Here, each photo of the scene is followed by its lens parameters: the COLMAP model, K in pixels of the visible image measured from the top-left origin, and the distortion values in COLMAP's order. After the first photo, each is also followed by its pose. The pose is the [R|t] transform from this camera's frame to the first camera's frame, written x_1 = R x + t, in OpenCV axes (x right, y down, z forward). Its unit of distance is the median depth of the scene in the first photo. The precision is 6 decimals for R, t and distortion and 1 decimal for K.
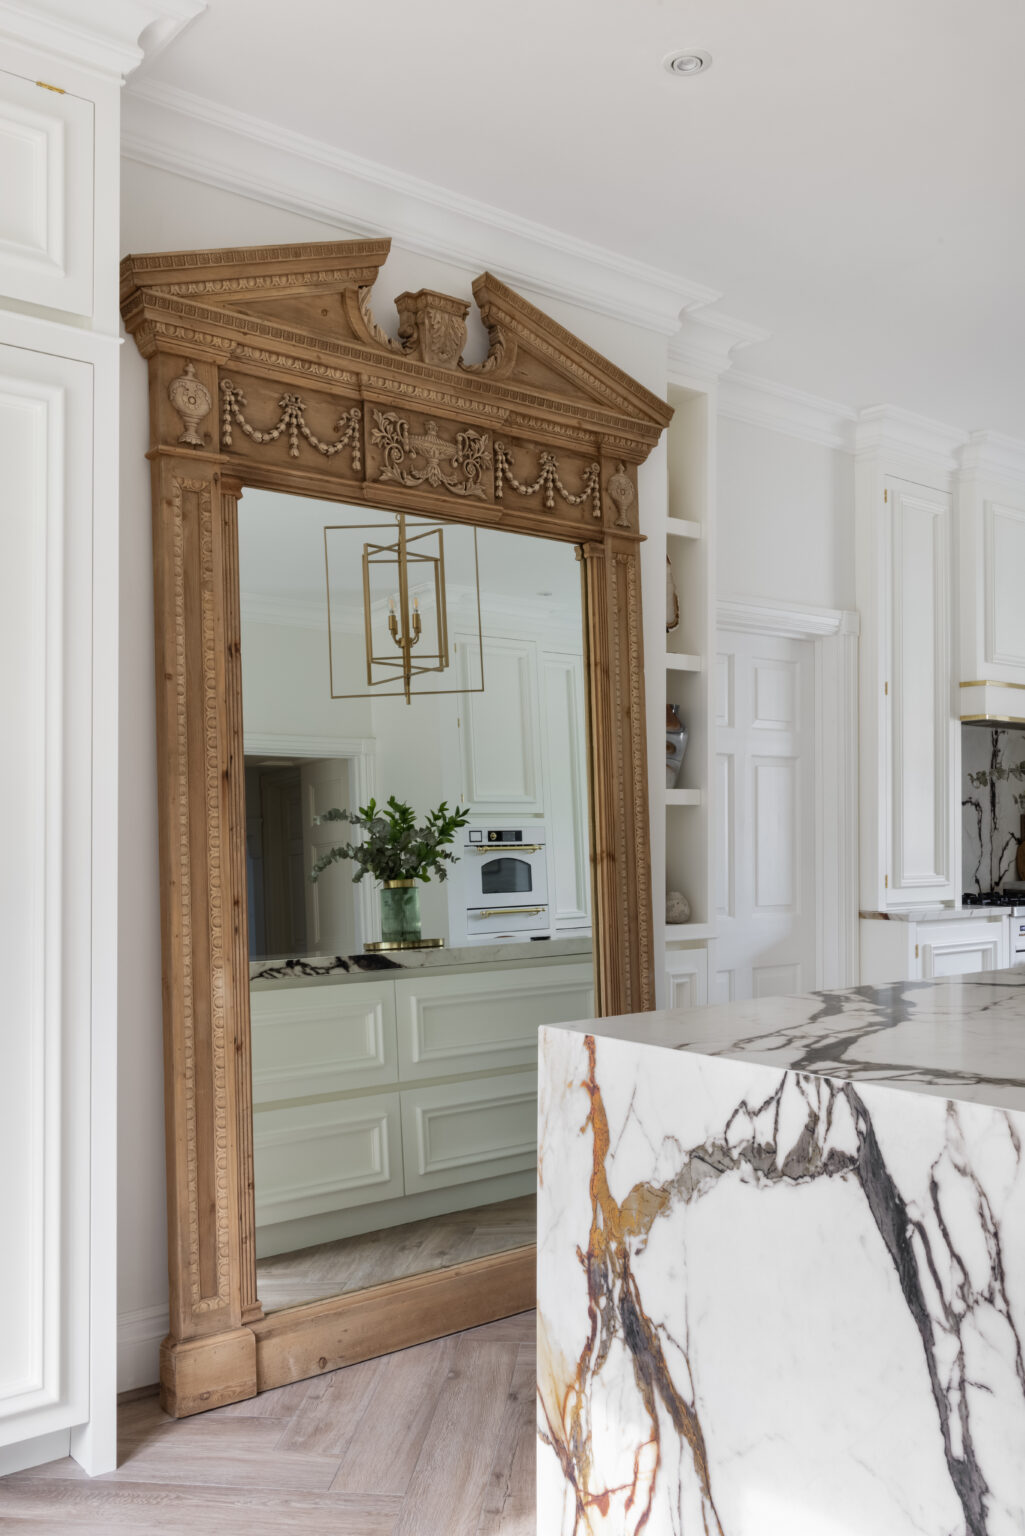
lens RADIAL K [[1331.1, 0, 512.6], [0, 1331.1, 818.5], [0, 0, 1]] dist [0.002422, -0.005169]
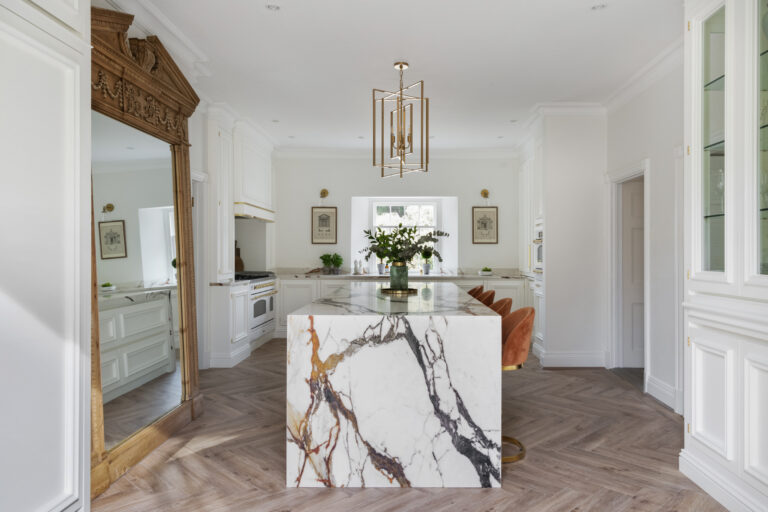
lens RADIAL K [[534.6, 0, 411.2], [0, 534.6, 258.3], [0, 0, 1]] dist [0.007447, 0.000905]
pose [[0.627888, -0.005756, 0.778282, -0.567853], [-0.008549, 0.999861, 0.014292, -0.002661], [-0.778257, -0.015627, 0.627752, -0.034335]]
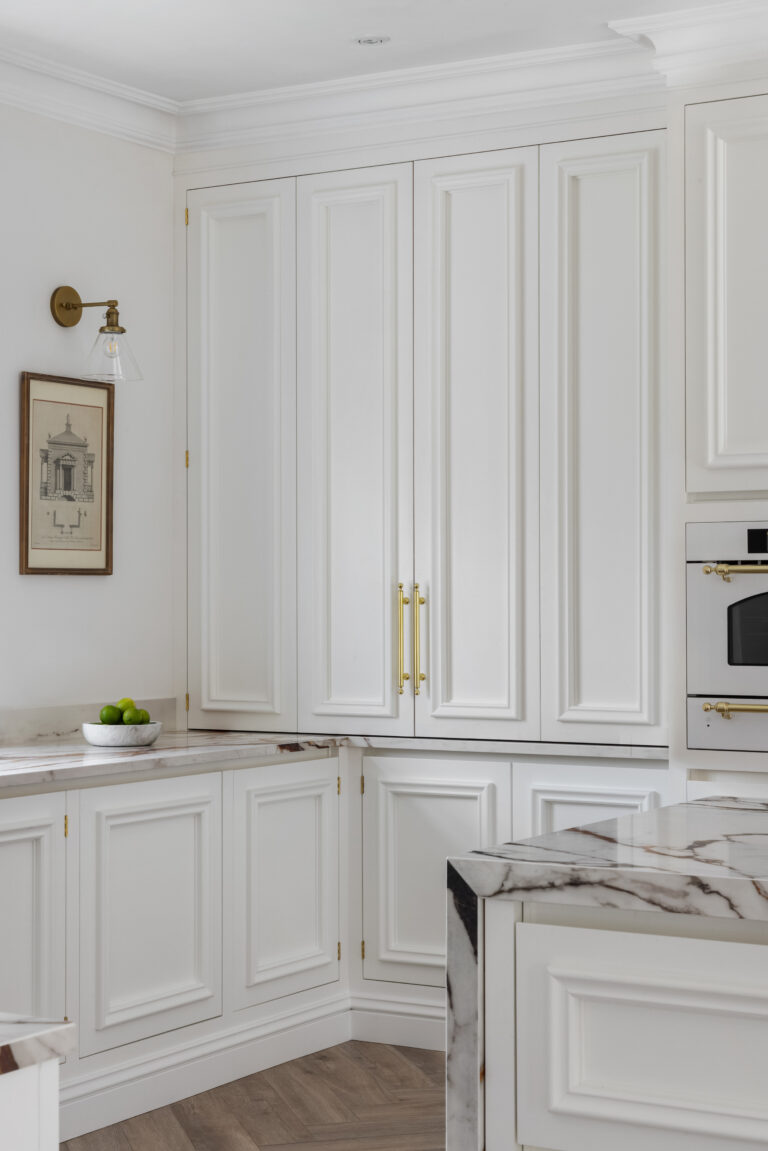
lens RADIAL K [[2025.5, 0, 383.6], [0, 2025.5, 574.7], [0, 0, 1]] dist [0.040340, 0.087952]
pose [[-0.346114, 0.012807, 0.938105, -0.141143], [-0.004301, 0.999875, -0.015237, -0.013454], [-0.938183, -0.009308, -0.346015, 1.744599]]
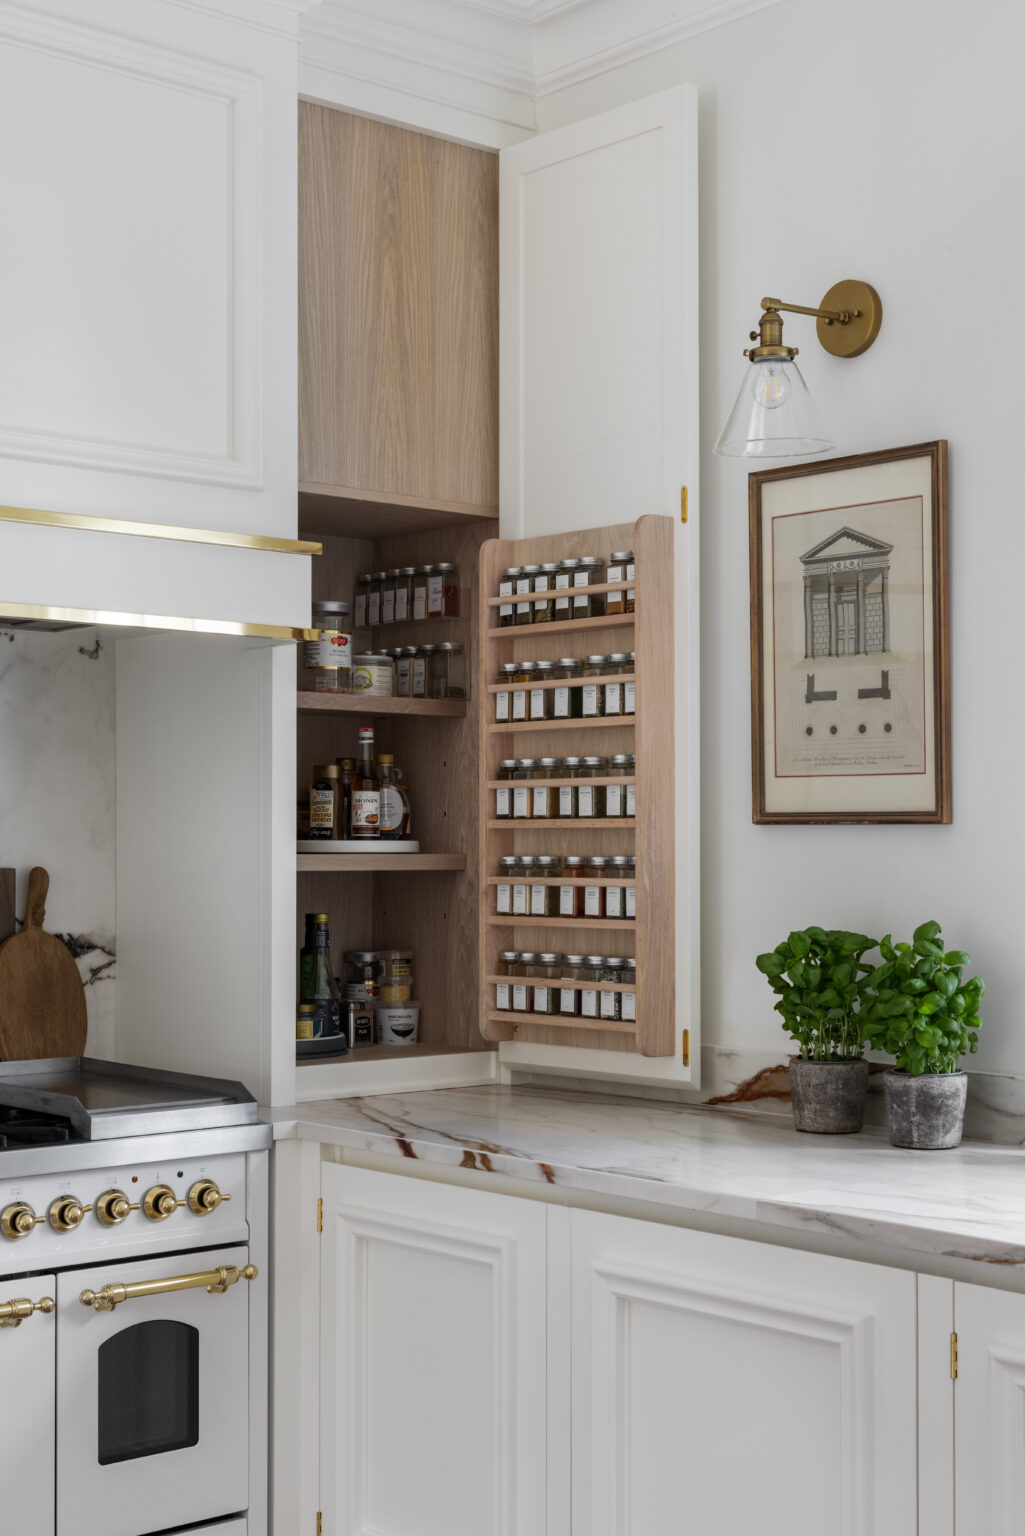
lens RADIAL K [[2193.6, 0, 511.8], [0, 2193.6, 826.2], [0, 0, 1]] dist [0.008595, 0.019122]
pose [[0.999544, 0.002238, 0.030111, 1.046534], [-0.002246, 0.999997, 0.000210, -0.031614], [-0.030111, -0.000278, 0.999547, 0.888678]]
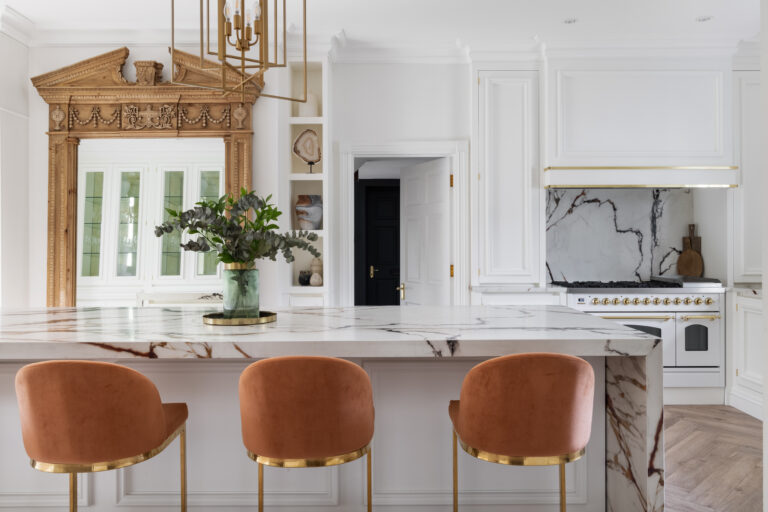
lens RADIAL K [[576.8, 0, 389.1], [0, 576.8, 245.8], [0, 0, 1]] dist [0.000602, -0.000902]
pose [[0.776640, -0.002887, -0.629938, 1.210238], [0.008237, 0.999951, 0.005572, 0.002274], [0.629890, -0.009516, 0.776626, 0.386651]]
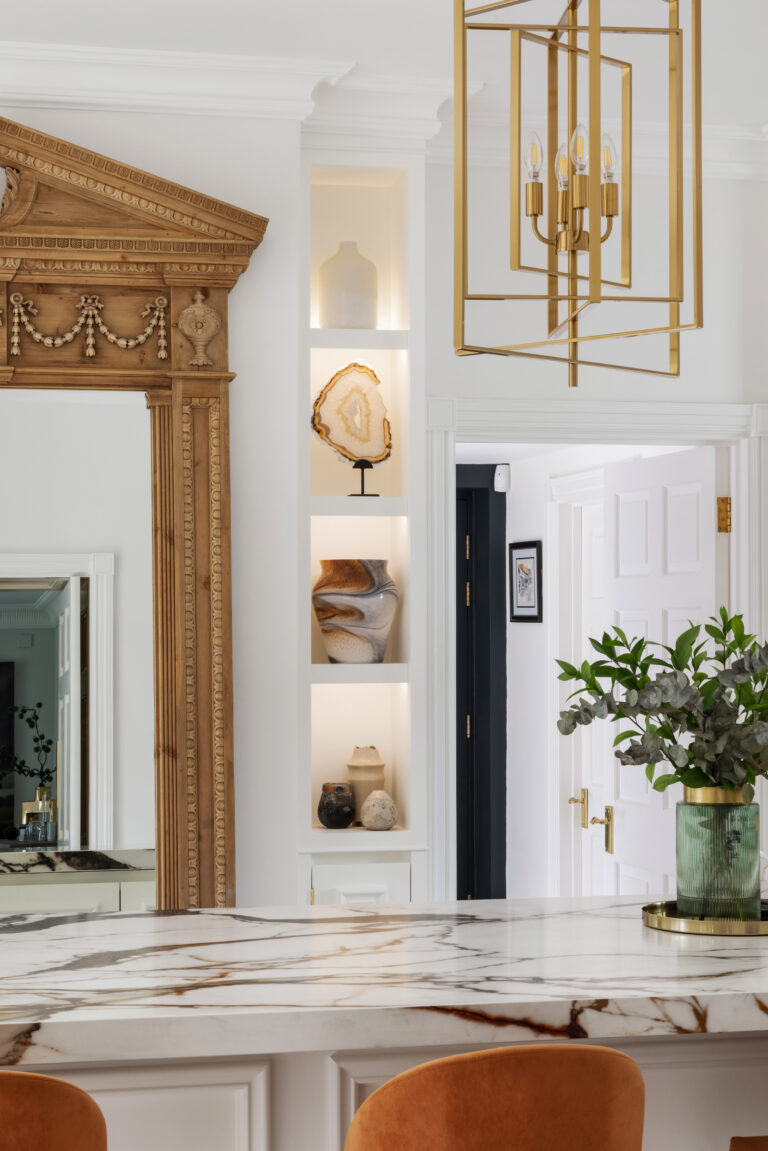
lens RADIAL K [[2162.8, 0, 385.1], [0, 2162.8, 620.5], [0, 0, 1]] dist [0.025330, -0.056772]
pose [[0.896721, -0.002889, -0.442587, 0.974430], [0.005156, 0.999979, 0.003919, -0.073030], [0.442566, -0.005796, 0.896717, -0.236795]]
